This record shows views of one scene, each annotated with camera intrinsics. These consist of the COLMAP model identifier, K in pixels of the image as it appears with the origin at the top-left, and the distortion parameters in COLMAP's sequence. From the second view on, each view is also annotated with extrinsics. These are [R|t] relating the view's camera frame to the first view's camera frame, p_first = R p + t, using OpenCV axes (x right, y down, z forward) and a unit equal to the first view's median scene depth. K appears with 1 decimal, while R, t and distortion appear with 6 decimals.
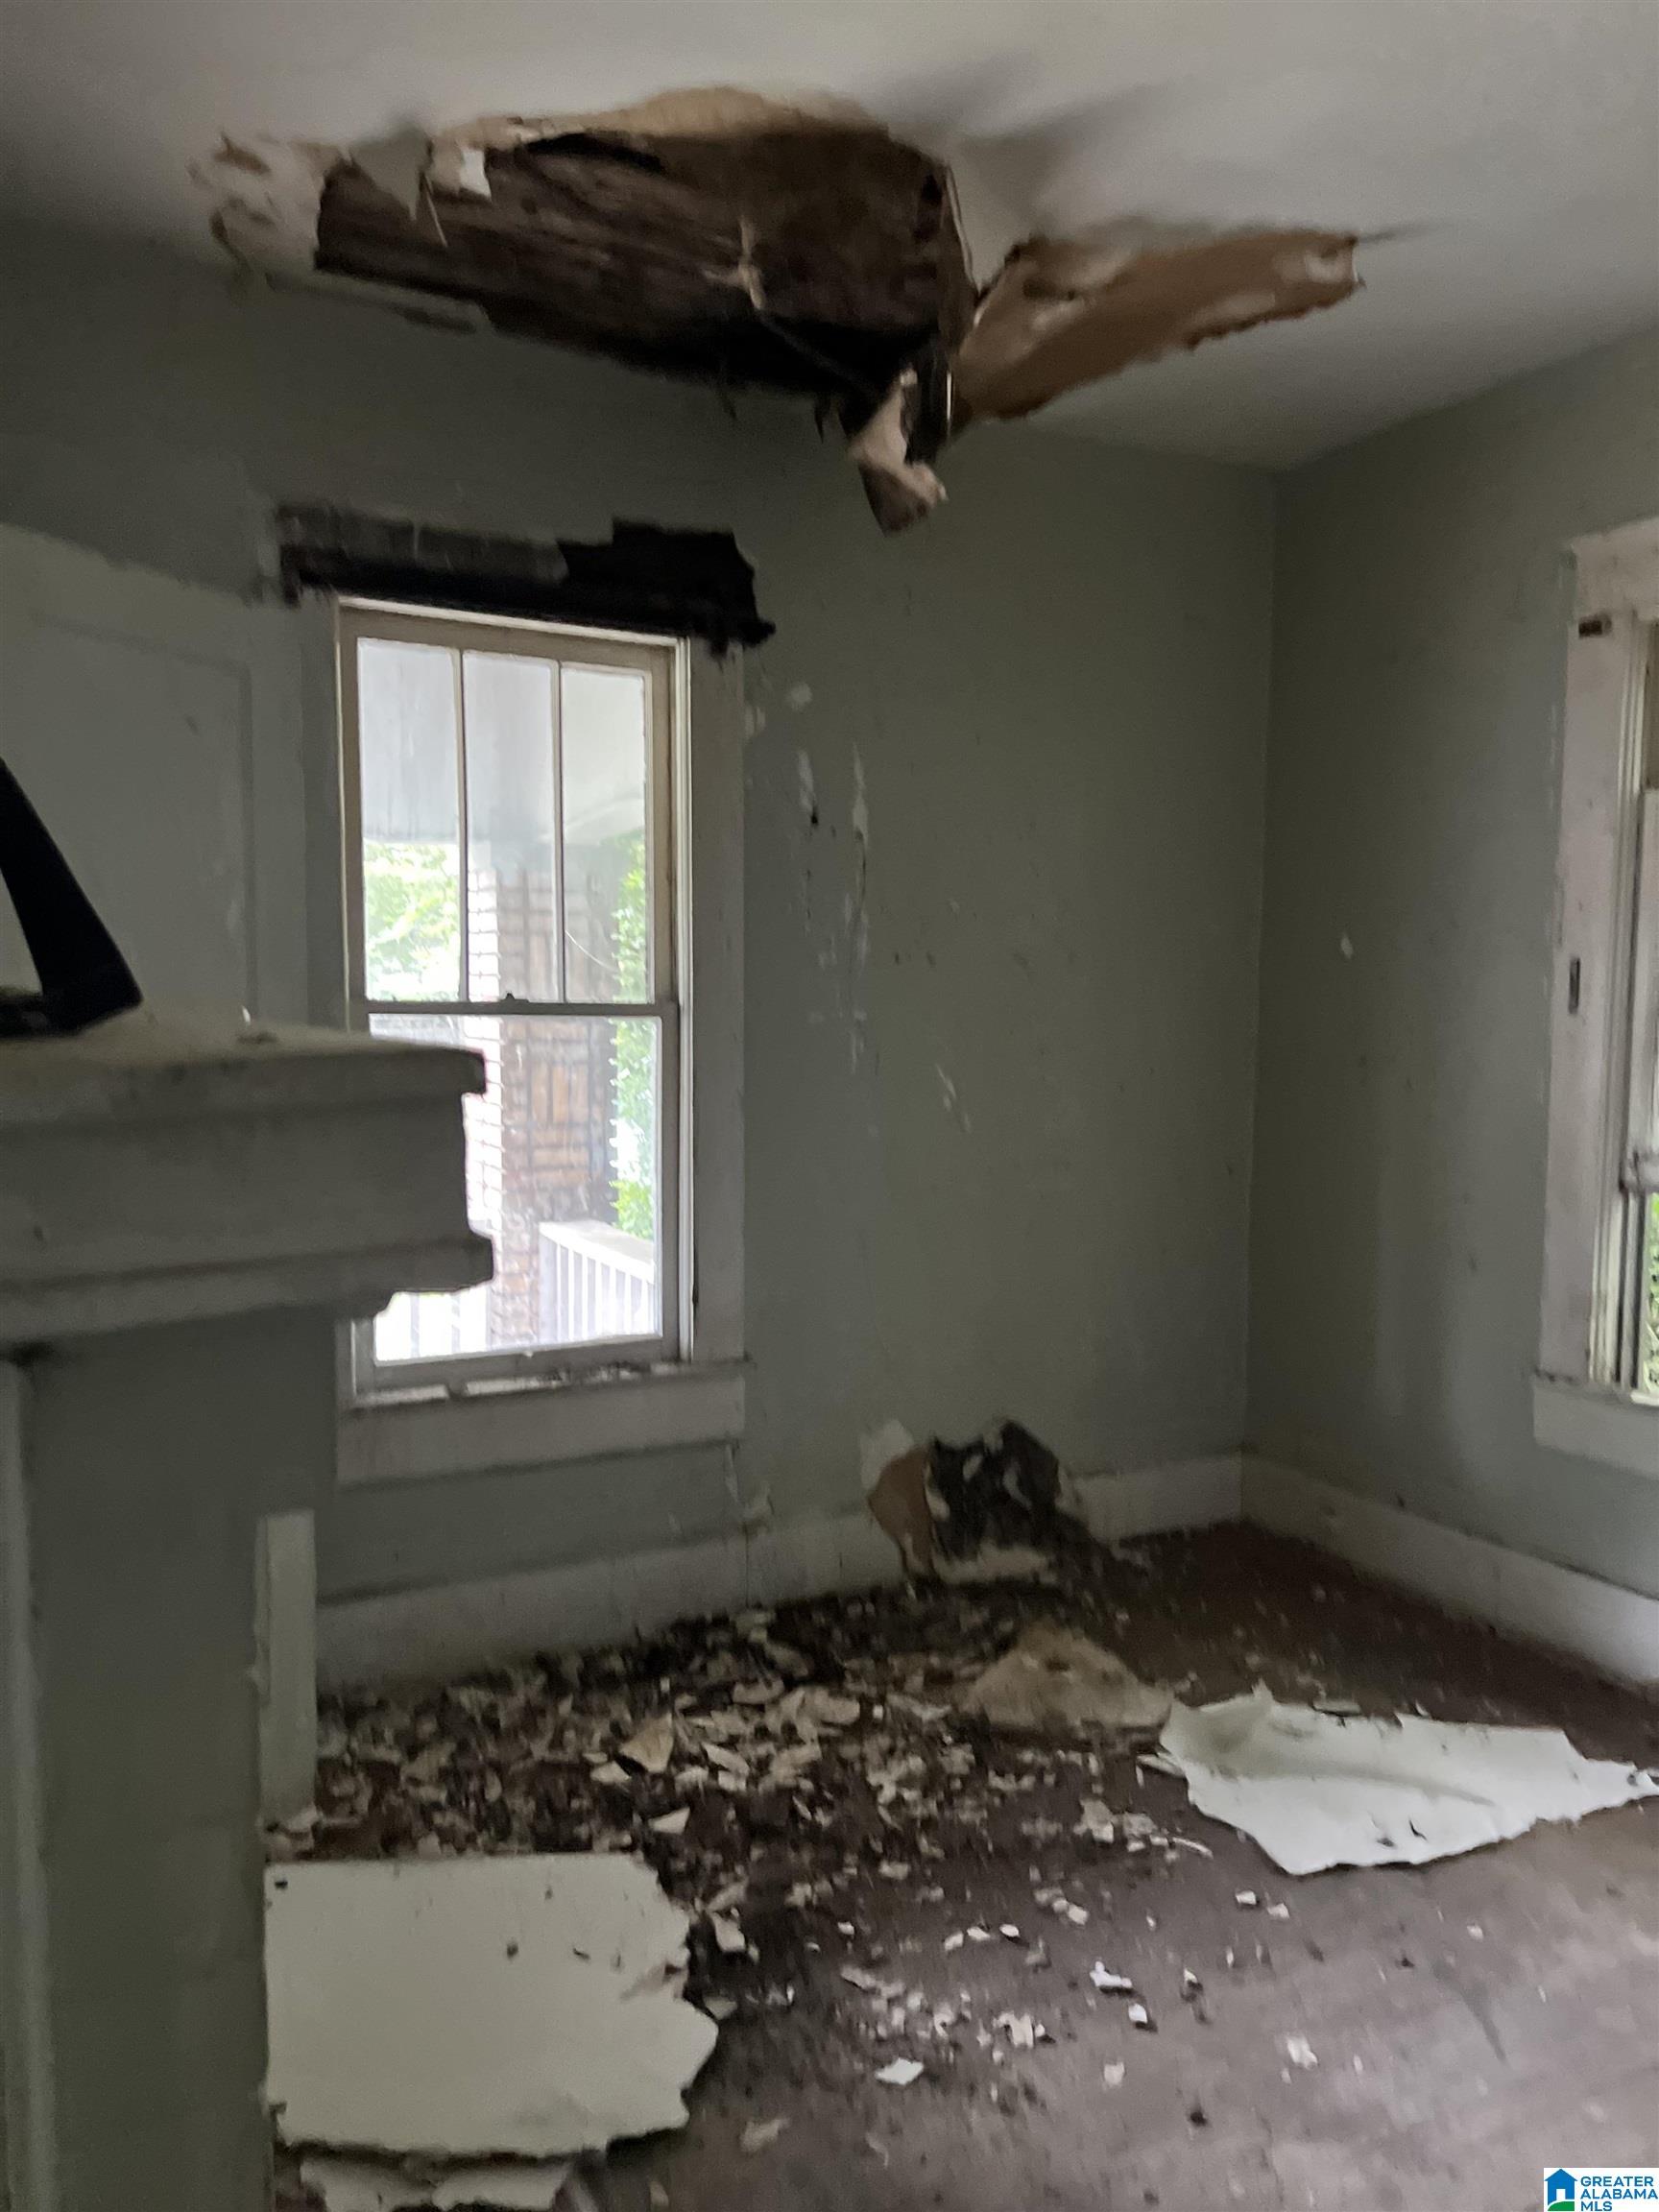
lens RADIAL K [[1686.1, 0, 861.5], [0, 1686.1, 1121.3], [0, 0, 1]] dist [0.056205, -0.070207]
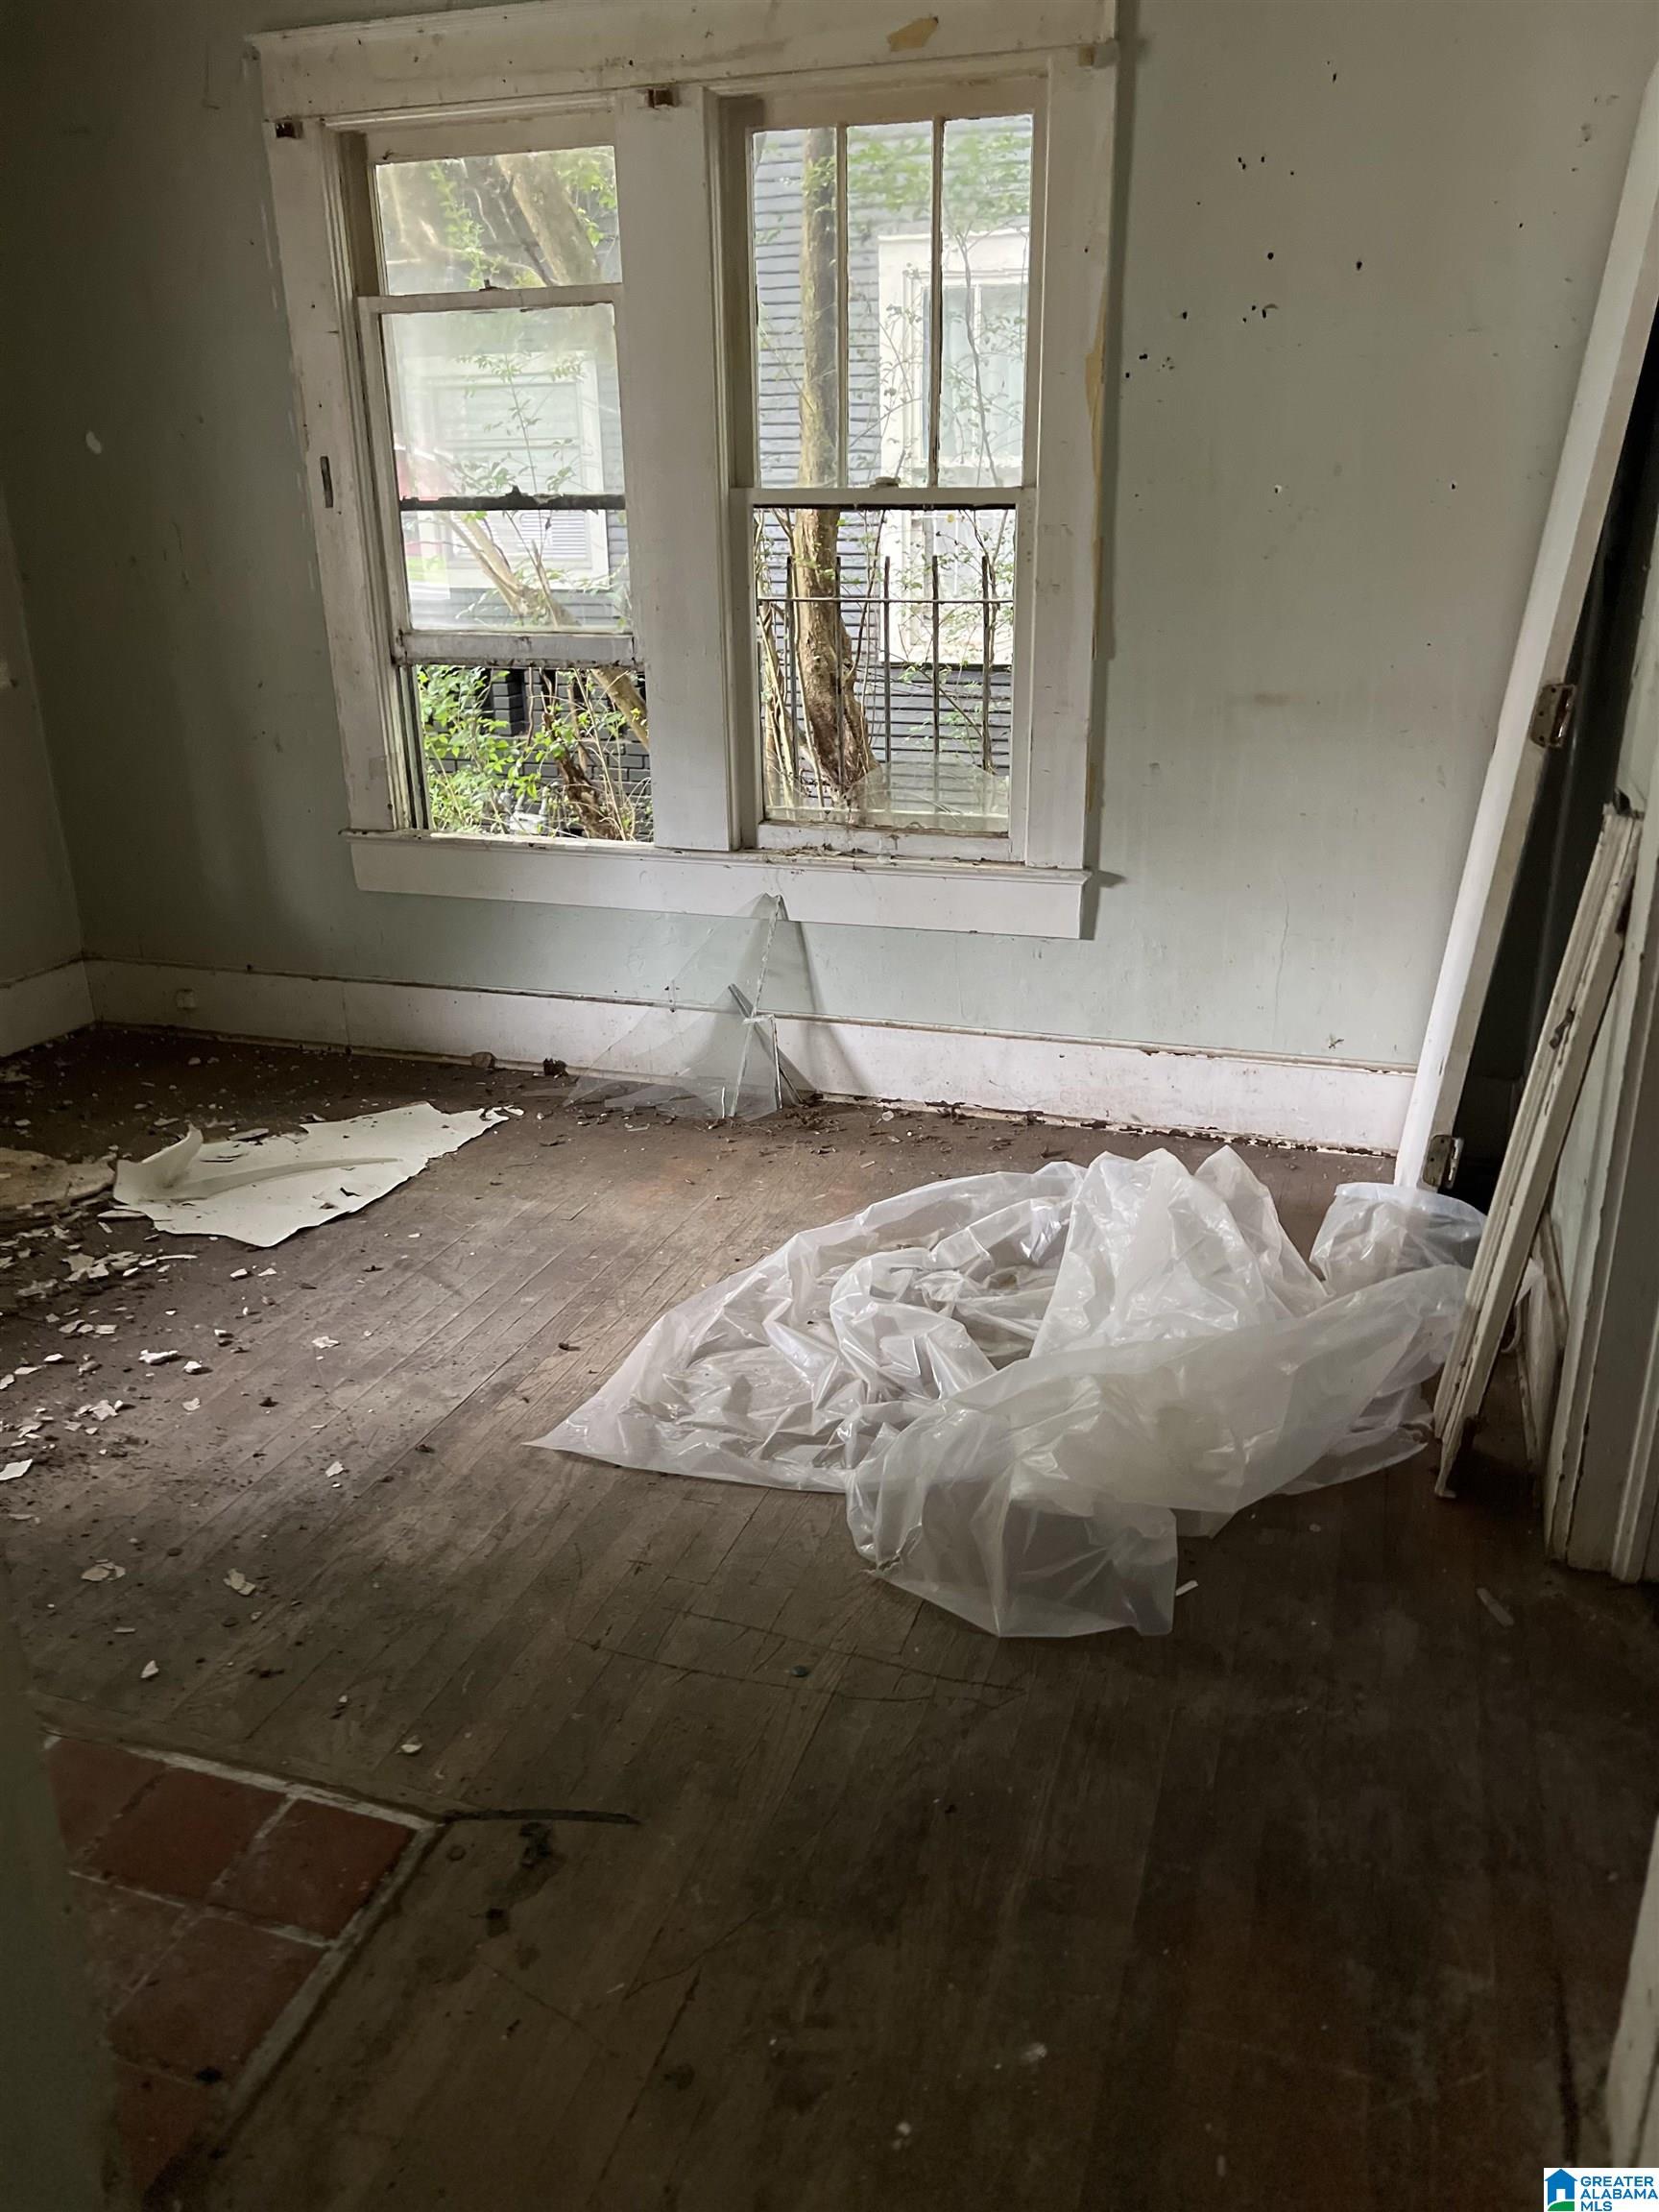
lens RADIAL K [[1686.1, 0, 861.5], [0, 1686.1, 1121.3], [0, 0, 1]] dist [0.056205, -0.070207]
pose [[0.732554, -0.259633, 0.629250, -0.162961], [0.075133, 0.949595, 0.304341, 0.007967], [-0.676550, -0.175668, 0.715137, -0.145661]]
